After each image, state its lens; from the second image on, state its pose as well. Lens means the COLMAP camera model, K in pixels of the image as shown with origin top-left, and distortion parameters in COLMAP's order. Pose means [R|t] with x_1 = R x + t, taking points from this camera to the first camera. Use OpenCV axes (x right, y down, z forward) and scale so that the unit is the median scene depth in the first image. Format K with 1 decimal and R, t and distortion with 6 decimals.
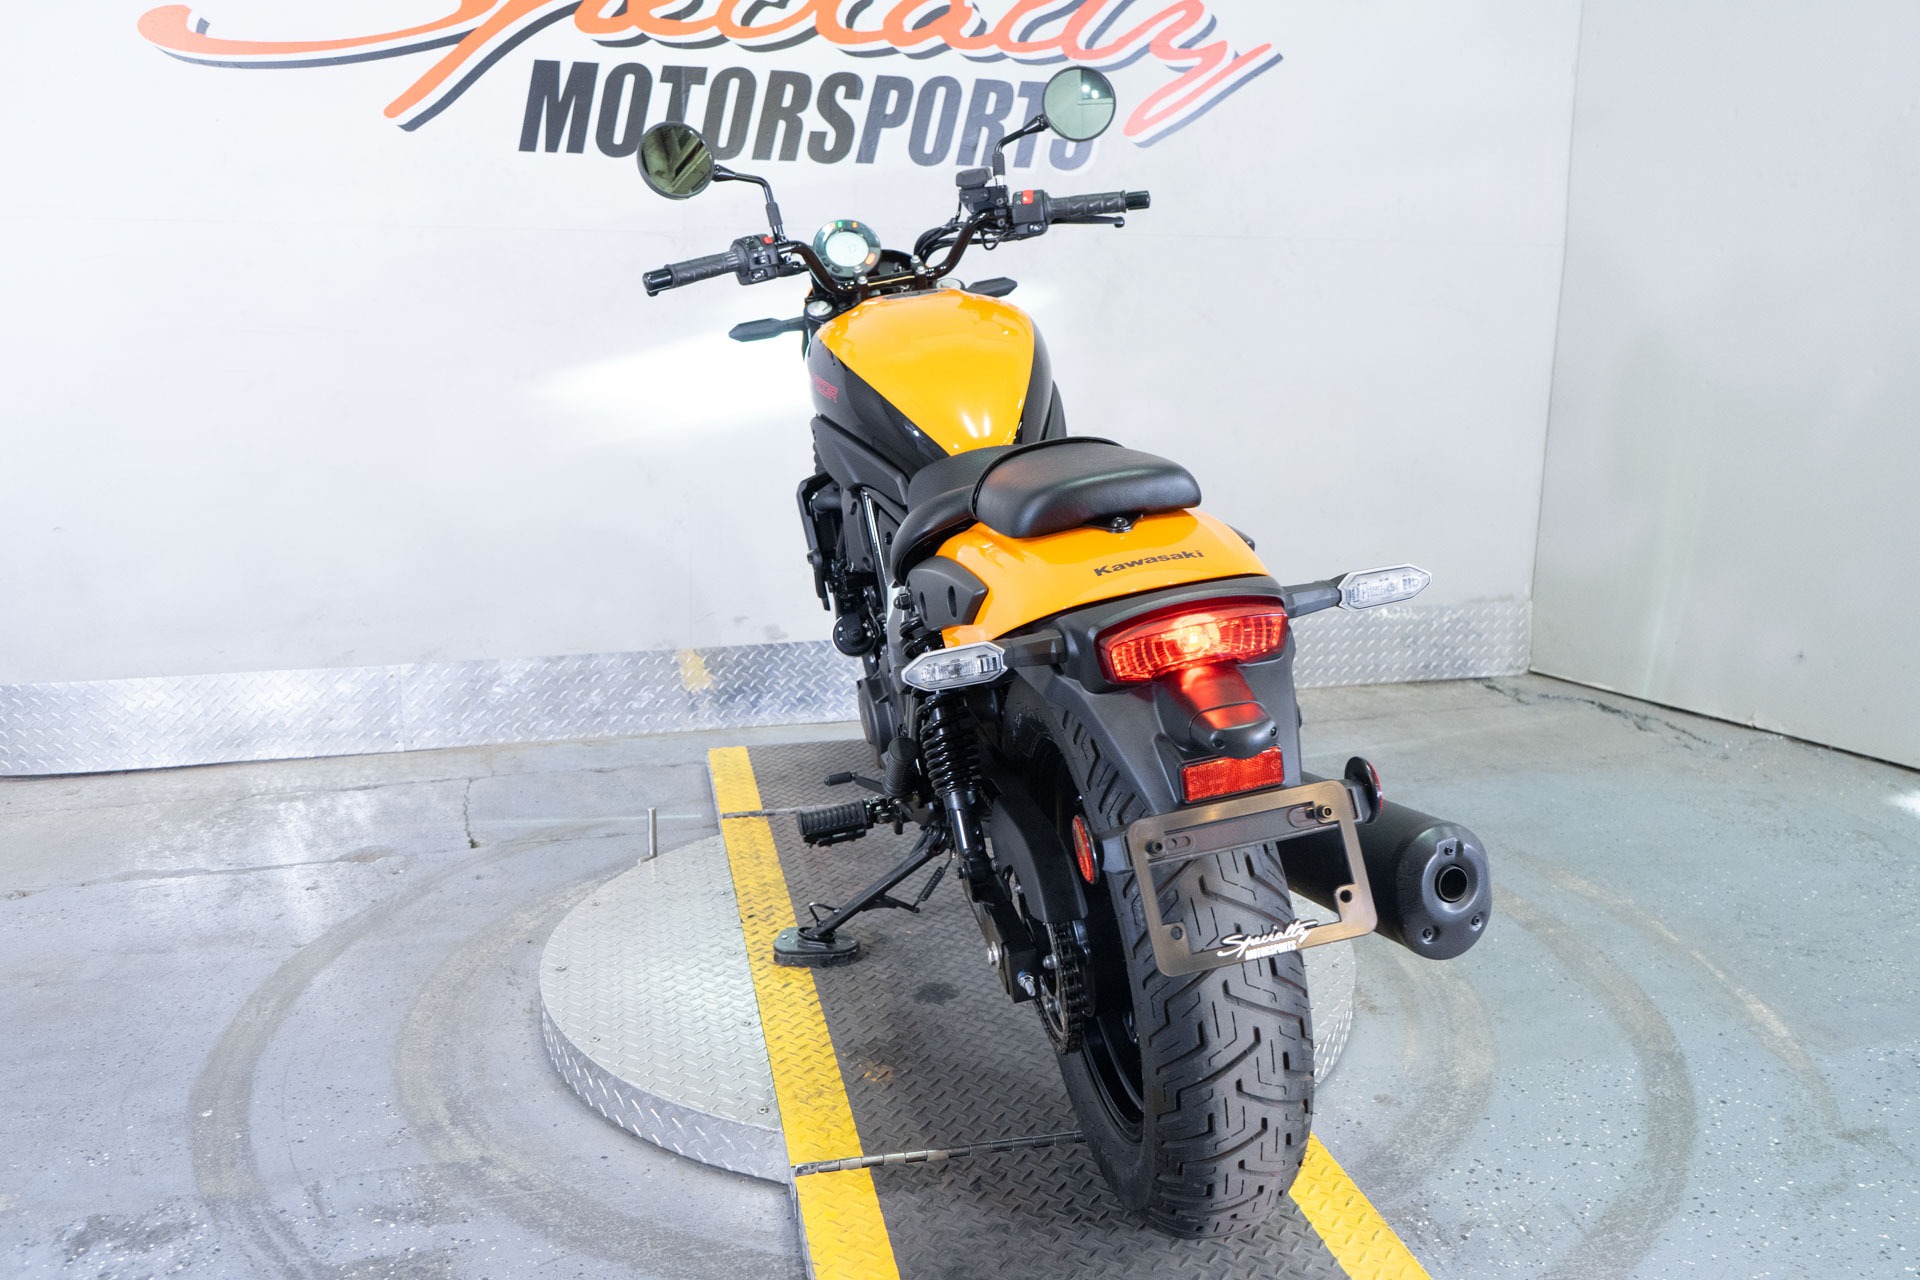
lens RADIAL K [[1624.2, 0, 972.6], [0, 1624.2, 637.6], [0, 0, 1]] dist [-0.011992, 0.012533]
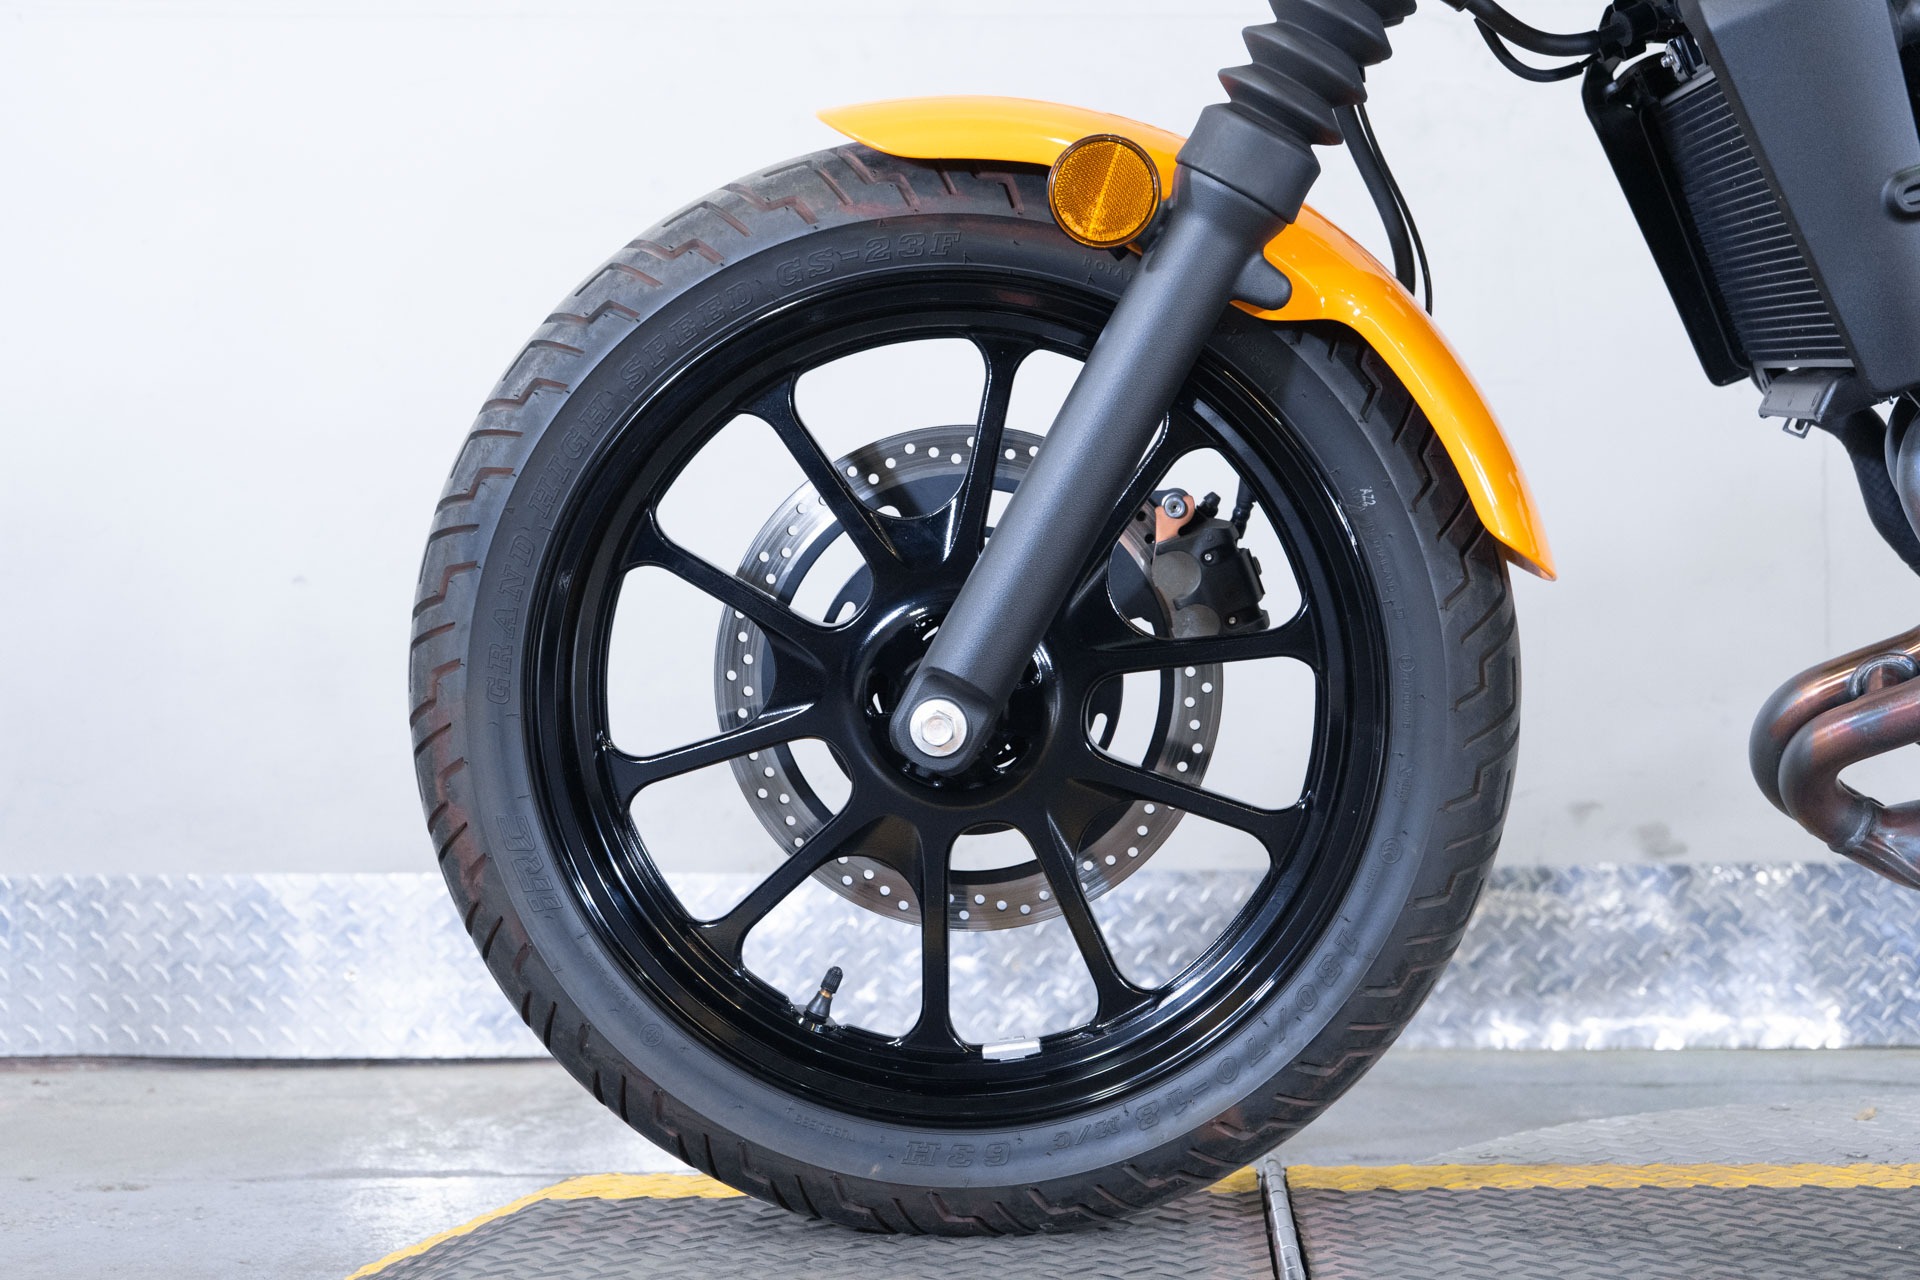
lens RADIAL K [[2599.7, 0, 977.3], [0, 2599.7, 620.1], [0, 0, 1]] dist [0.030950, 0.000000]
pose [[0.960853, -0.023407, -0.276069, -0.110290], [-0.047849, 0.967433, -0.248565, 0.141346], [0.272896, 0.252044, 0.928440, 0.258114]]
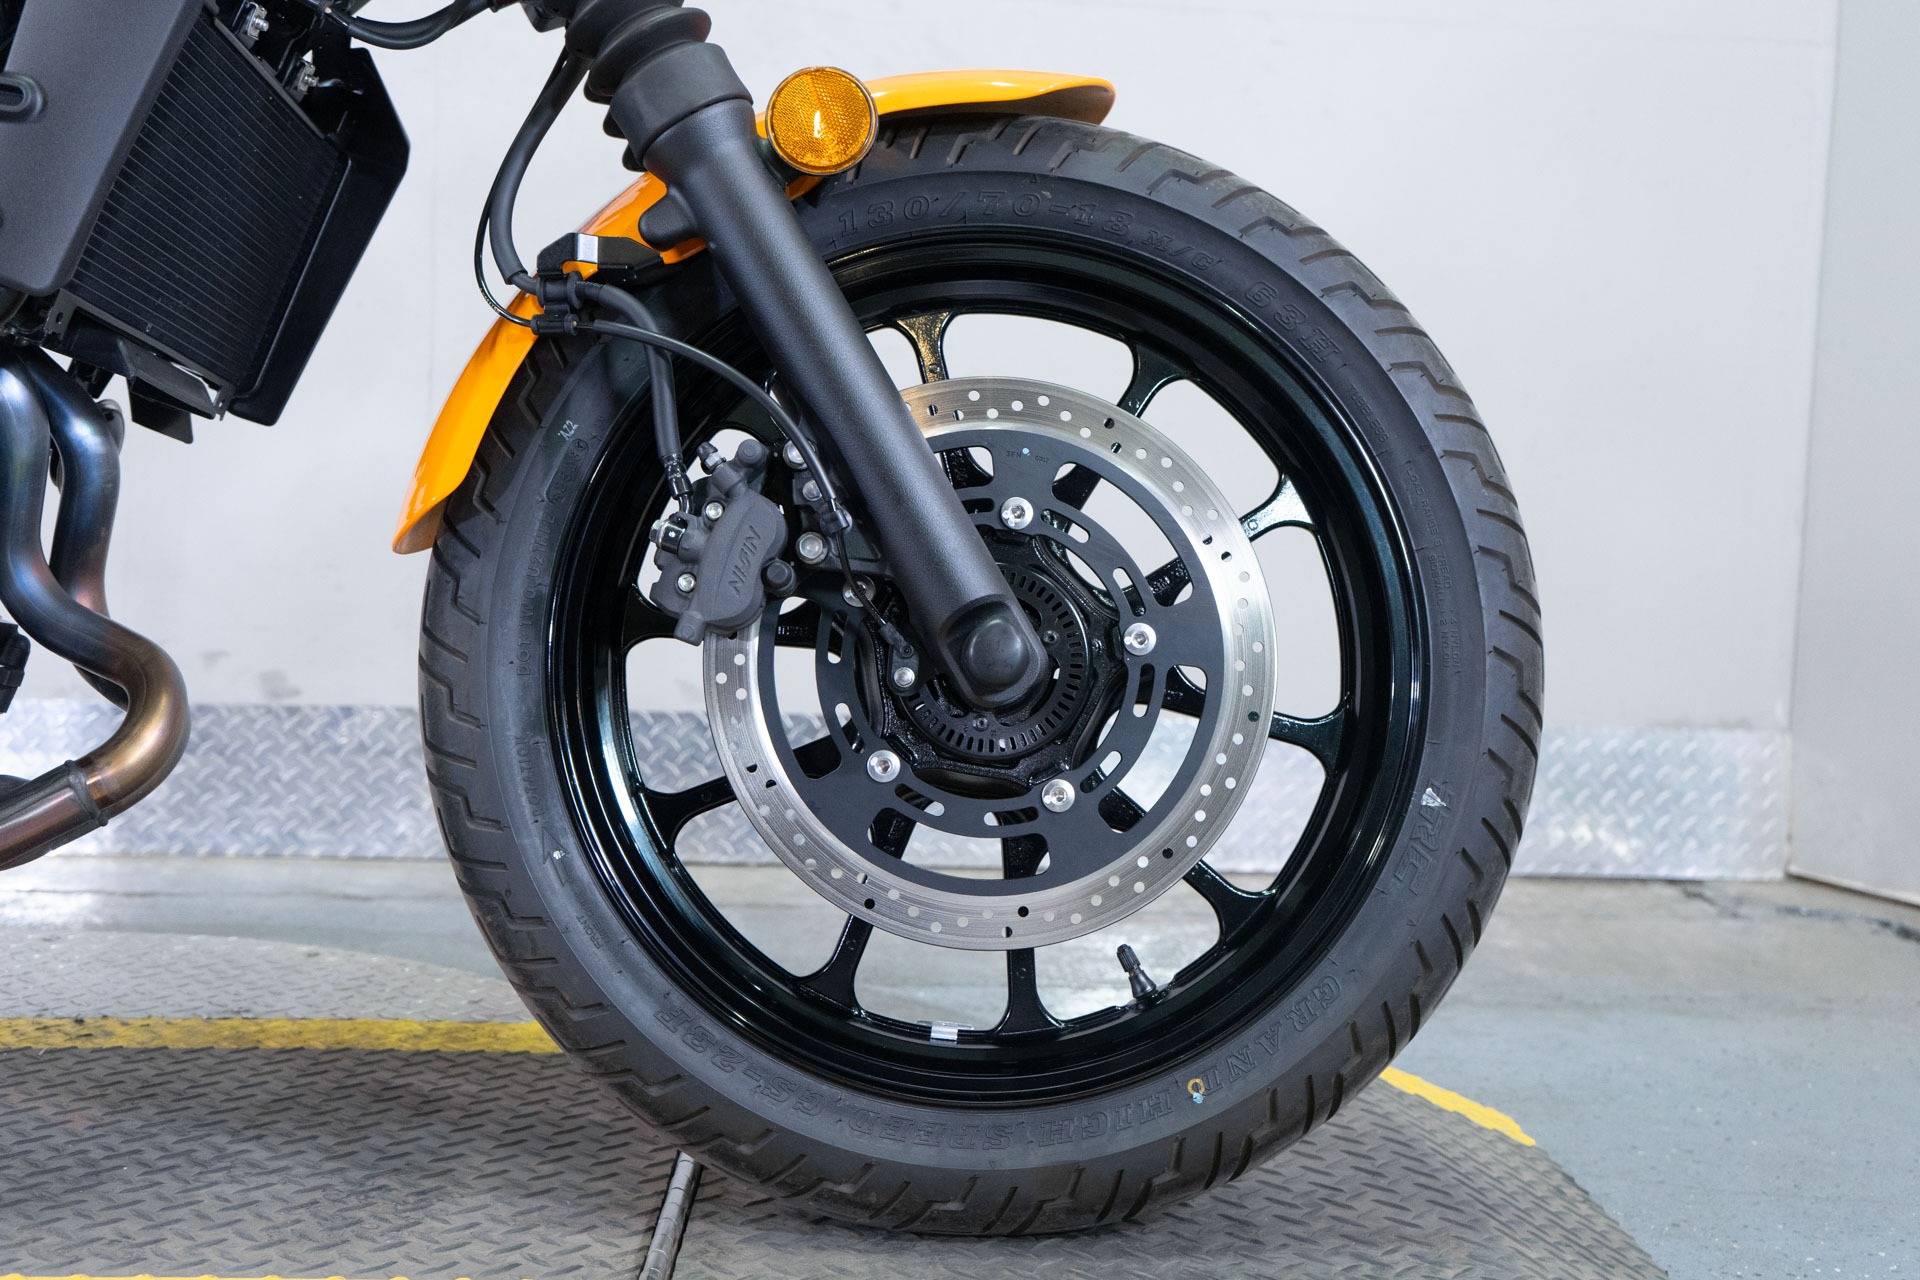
lens RADIAL K [[2127.3, 0, 969.4], [0, 2127.3, 636.3], [0, 0, 1]] dist [-0.010717, 0.000000]
pose [[0.979994, 0.036946, -0.195570, 0.270283], [-0.068324, 0.985356, -0.156223, 0.083989], [0.186934, 0.166460, 0.968167, 0.369030]]
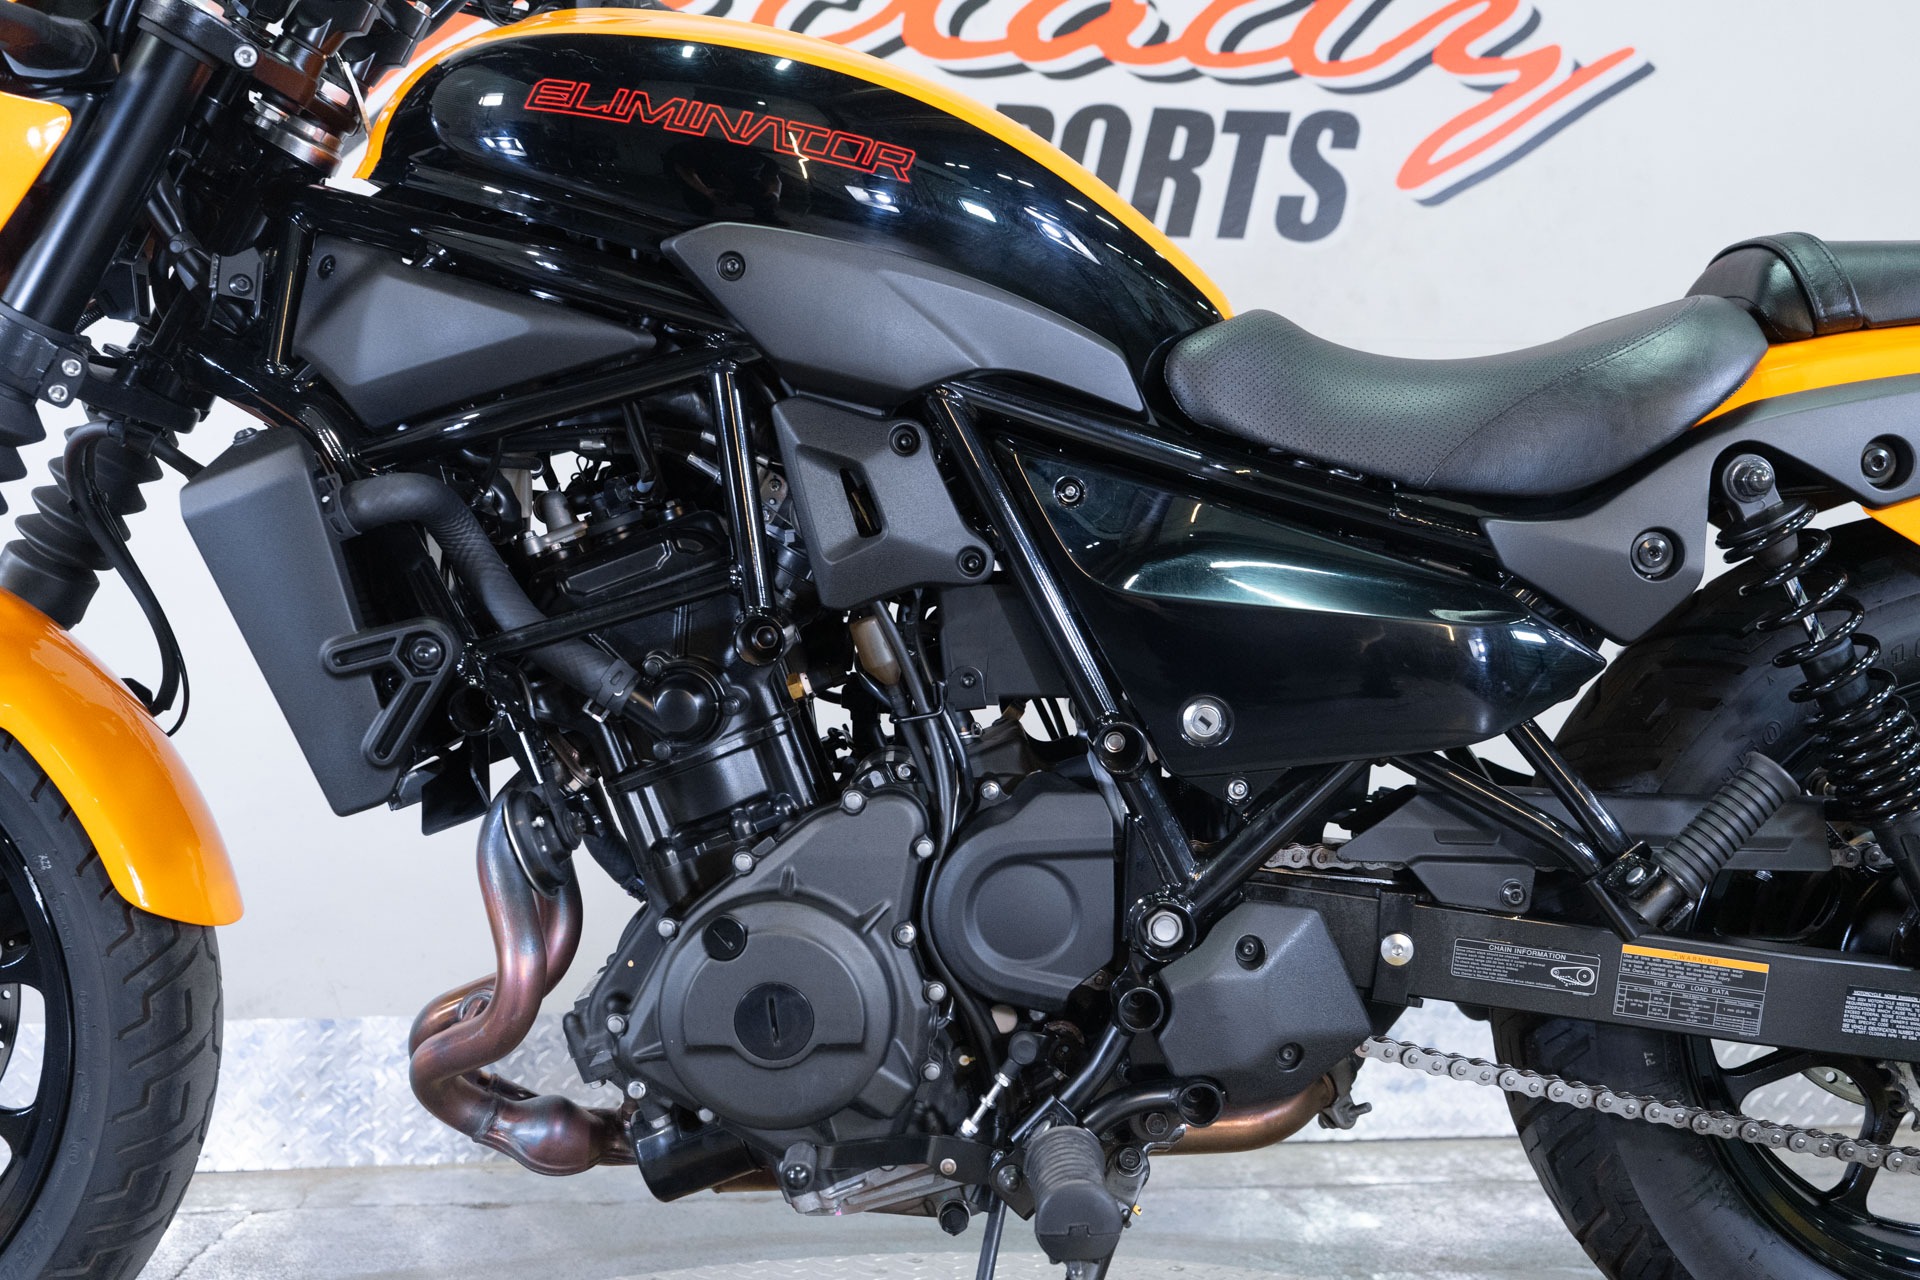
lens RADIAL K [[1932.3, 0, 931.0], [0, 1932.3, 677.7], [0, 0, 1]] dist [-0.009528, 0.000000]
pose [[0.979985, -0.018258, -0.198230, 0.065198], [-0.033503, 0.966454, -0.254644, 0.074113], [0.196230, 0.256188, 0.946500, 0.327140]]
